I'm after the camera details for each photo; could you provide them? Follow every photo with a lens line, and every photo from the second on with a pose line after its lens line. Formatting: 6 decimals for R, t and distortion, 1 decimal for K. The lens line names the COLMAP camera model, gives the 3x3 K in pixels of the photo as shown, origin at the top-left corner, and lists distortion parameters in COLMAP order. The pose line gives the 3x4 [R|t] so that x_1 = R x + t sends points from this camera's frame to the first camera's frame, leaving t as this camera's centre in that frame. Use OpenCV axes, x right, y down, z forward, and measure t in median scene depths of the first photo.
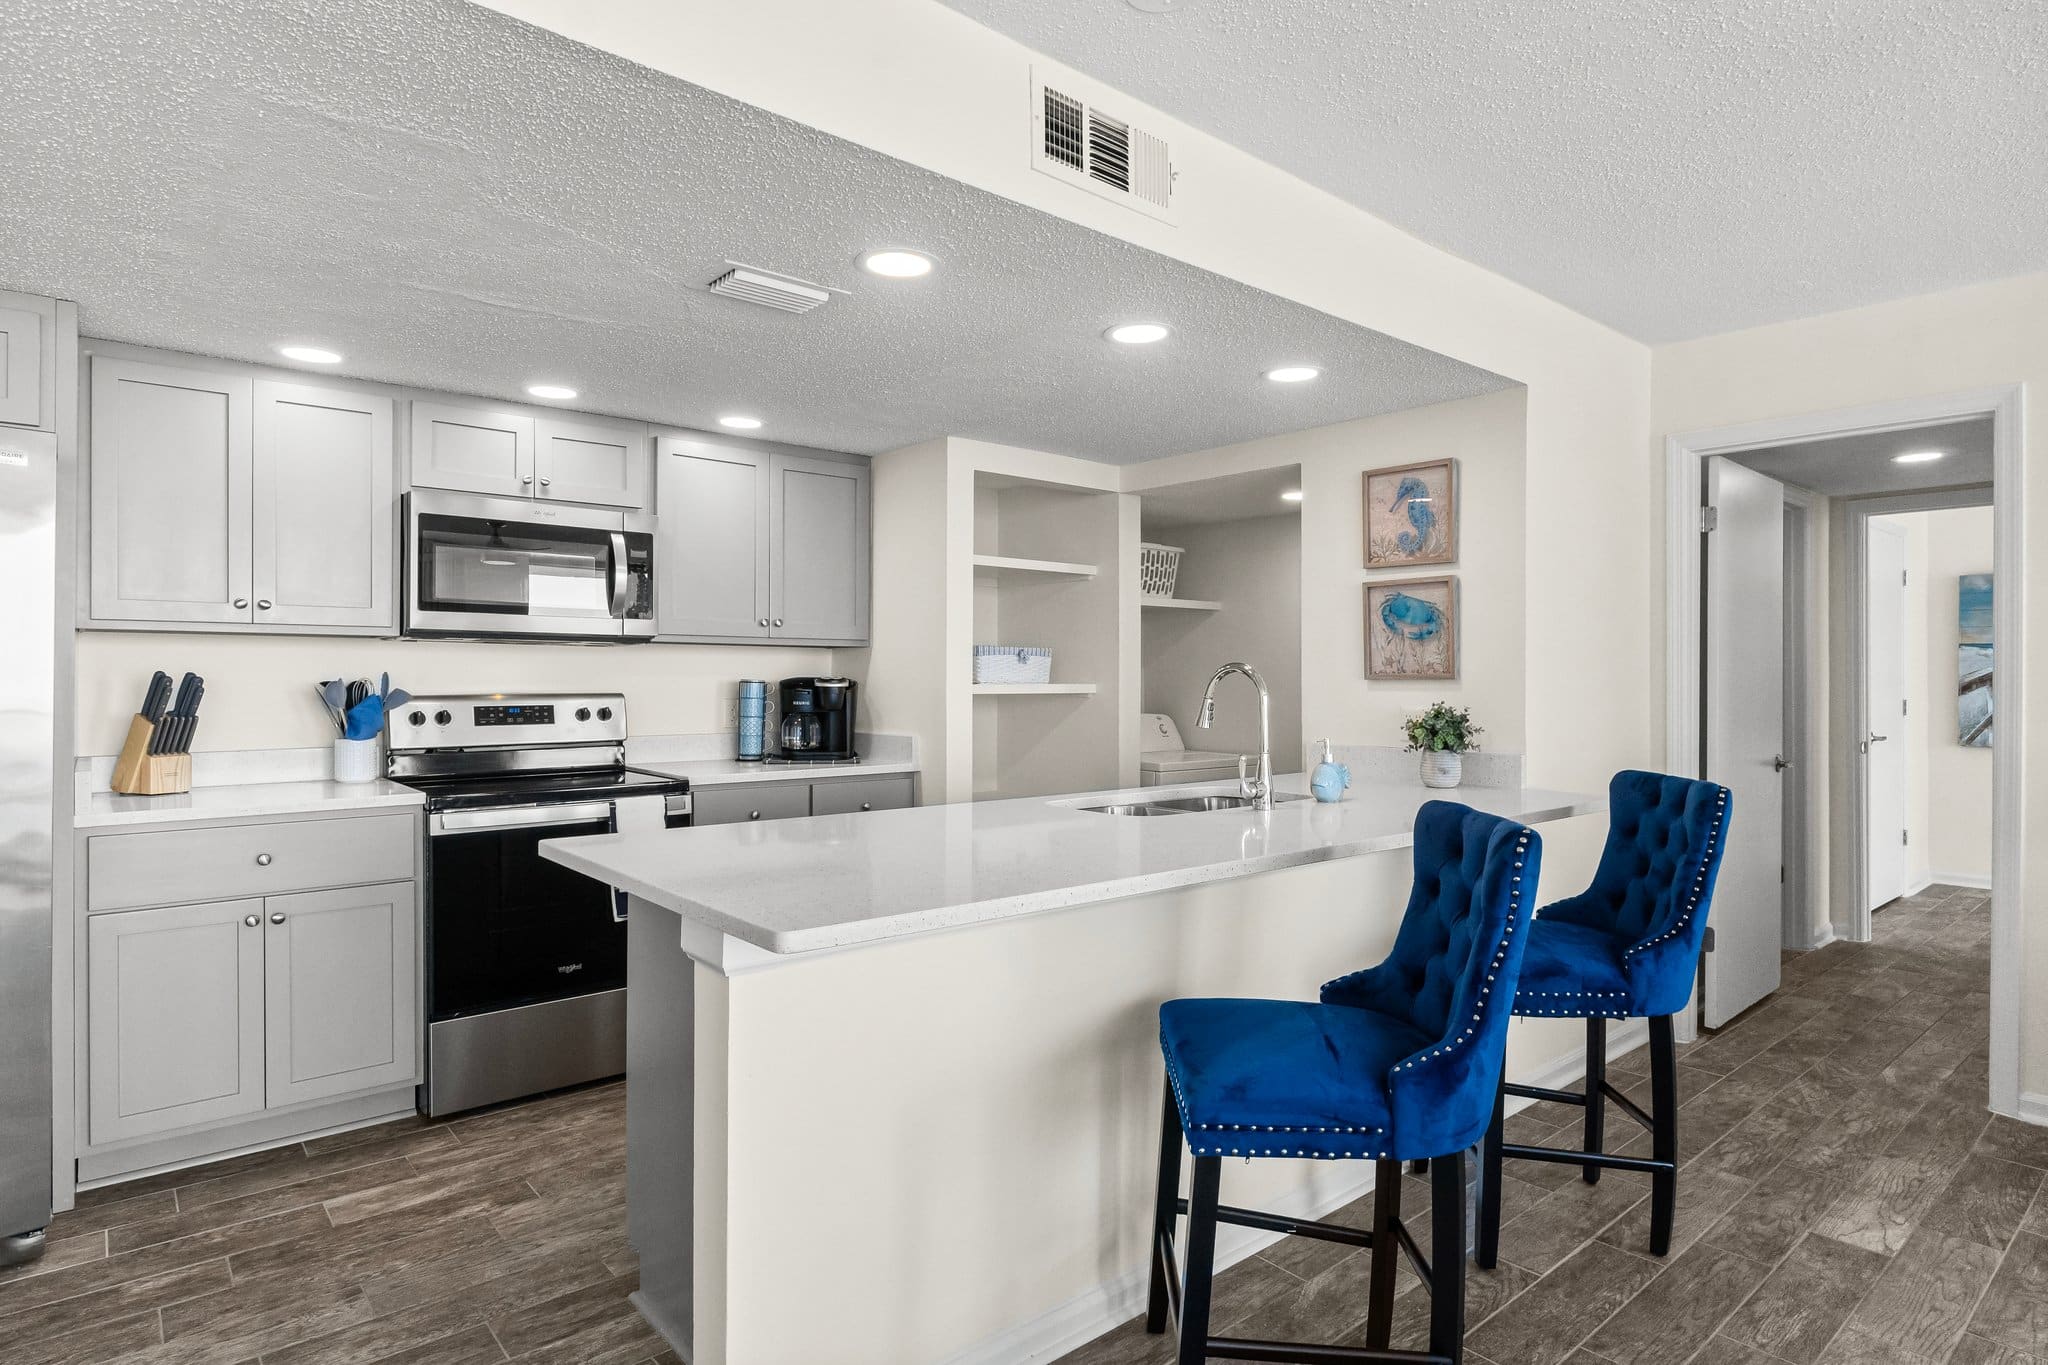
lens RADIAL K [[1109.7, 0, 1026.6], [0, 1109.7, 679.8], [0, 0, 1]] dist [-0.002455, -0.001523]
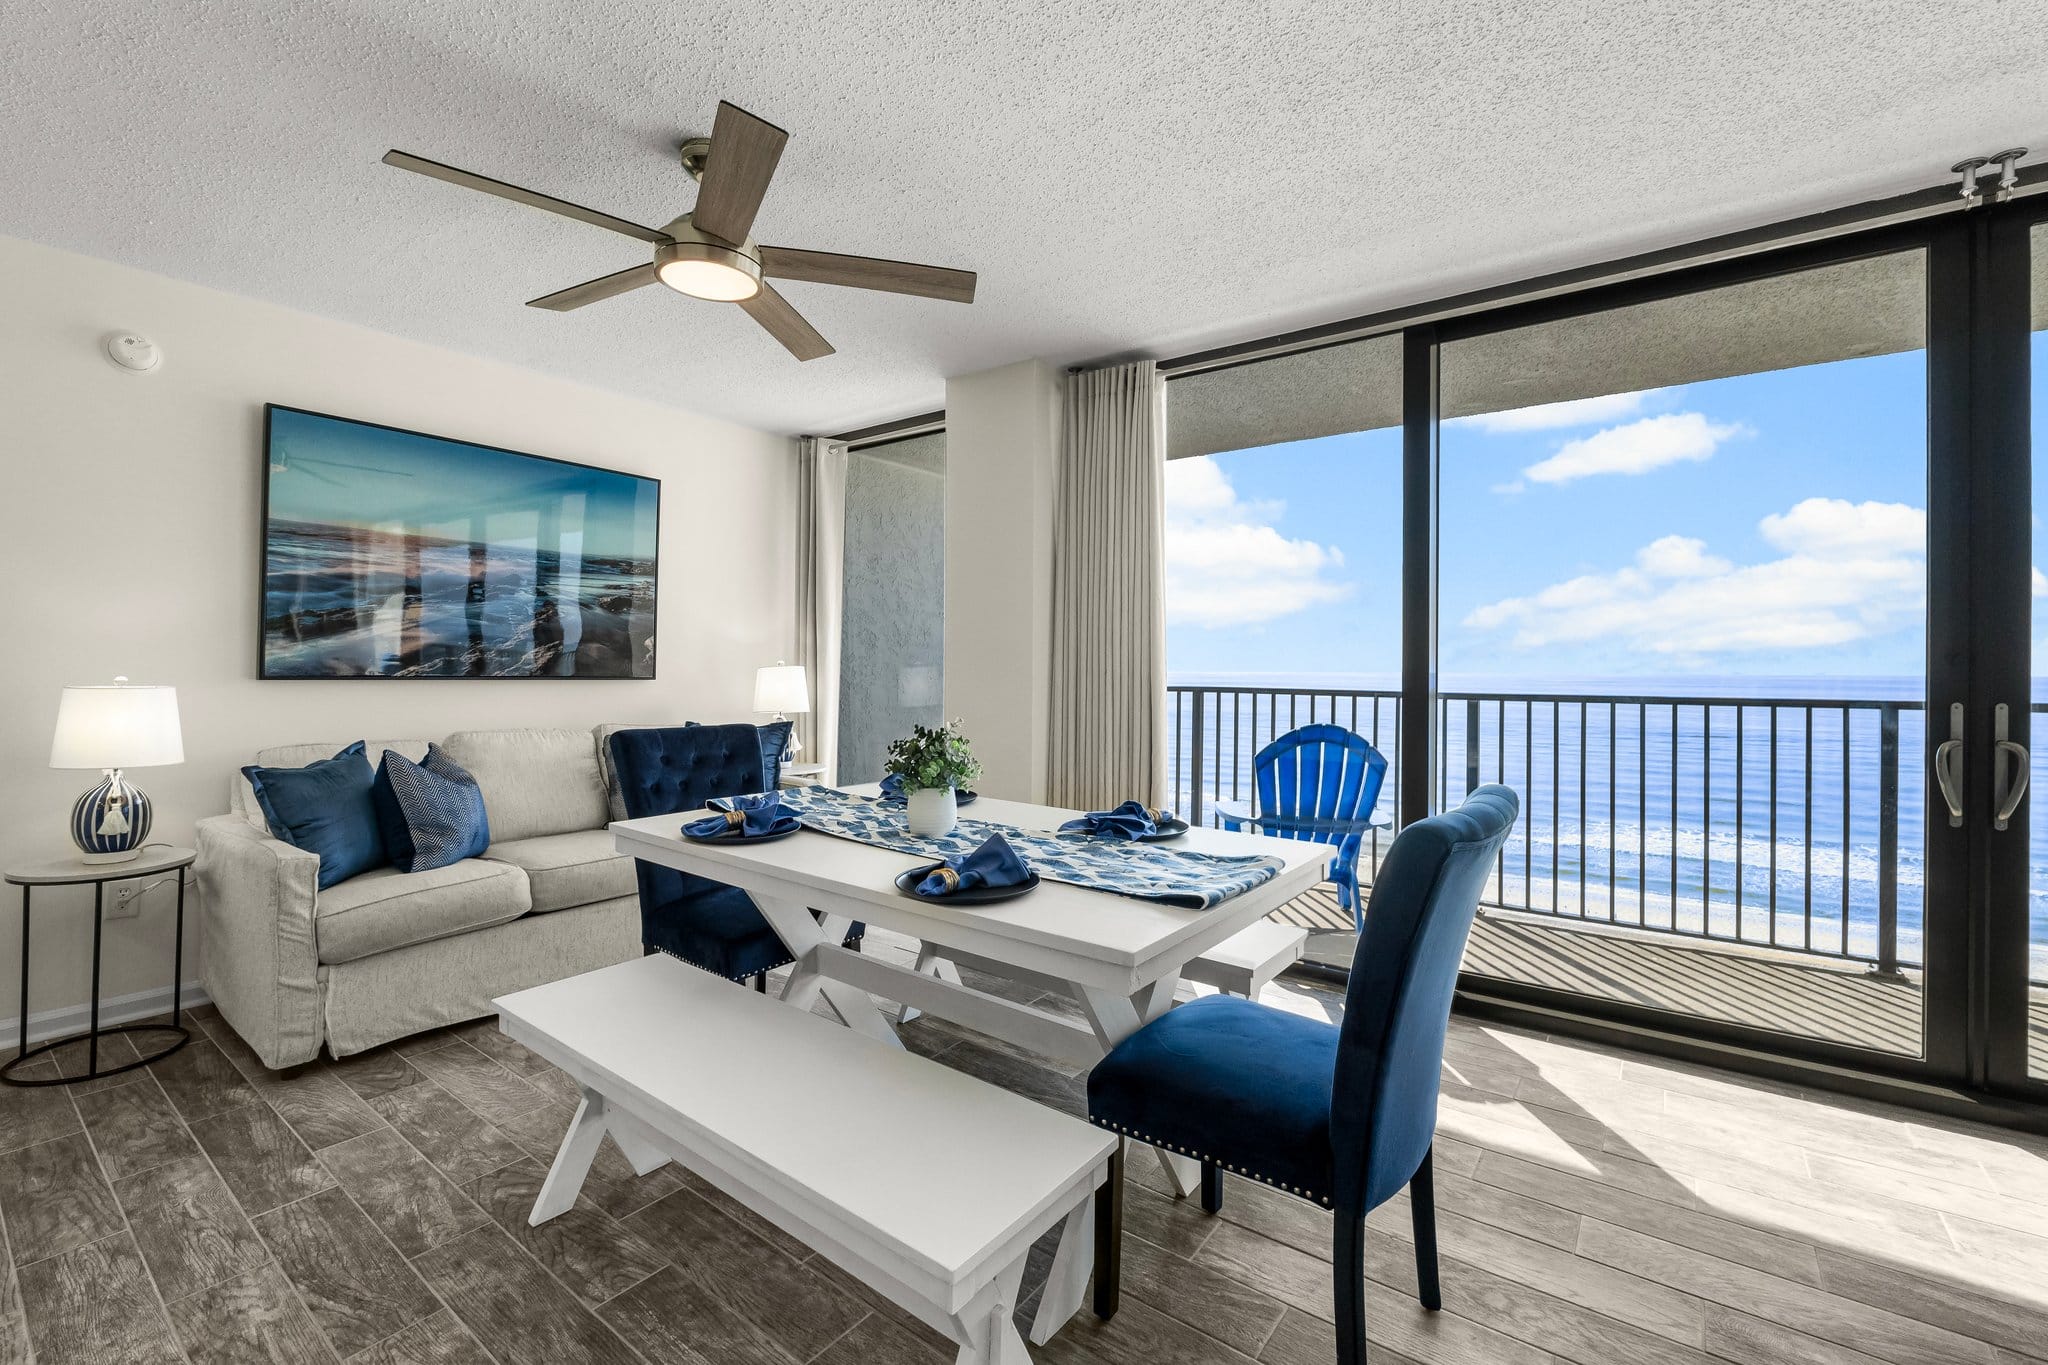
lens RADIAL K [[869.7, 0, 1031.3], [0, 869.7, 666.7], [0, 0, 1]] dist [-0.006987, -0.000020]
pose [[-0.223245, -0.002692, 0.974759, -0.062746], [-0.009023, 0.999959, 0.000696, 0.025275], [-0.974721, -0.008640, -0.223260, 0.175555]]
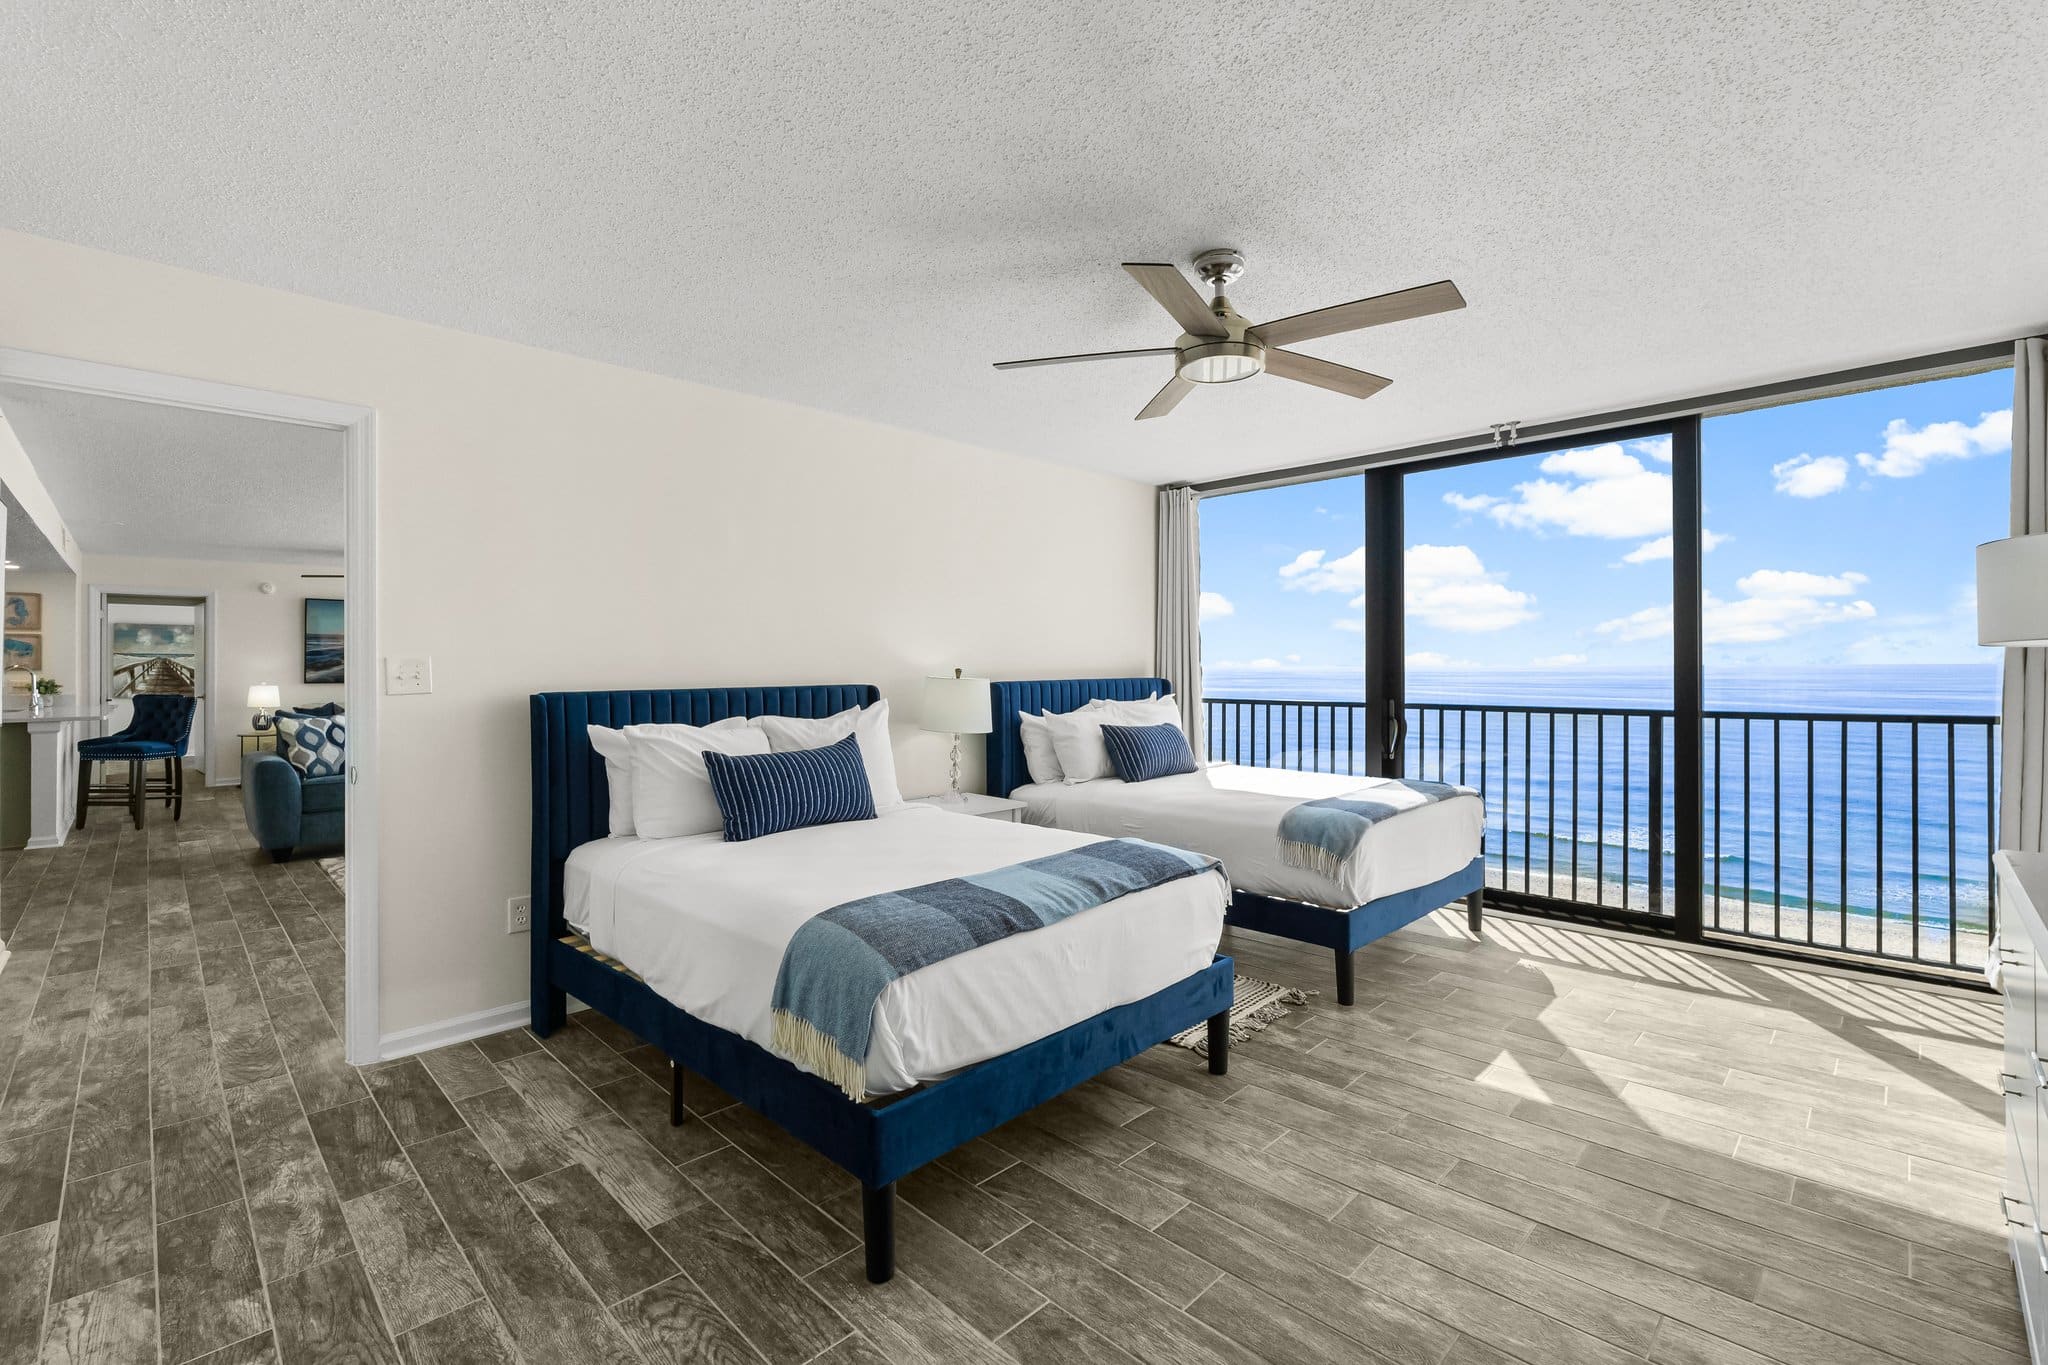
lens RADIAL K [[873.5, 0, 1049.6], [0, 873.5, 680.0], [0, 0, 1]] dist [-0.013777, -0.003799]
pose [[-0.104572, -0.012183, 0.994443, -2.034018], [-0.004045, 0.999922, 0.011825, -0.008000], [-0.994509, -0.002786, -0.104613, -1.338815]]
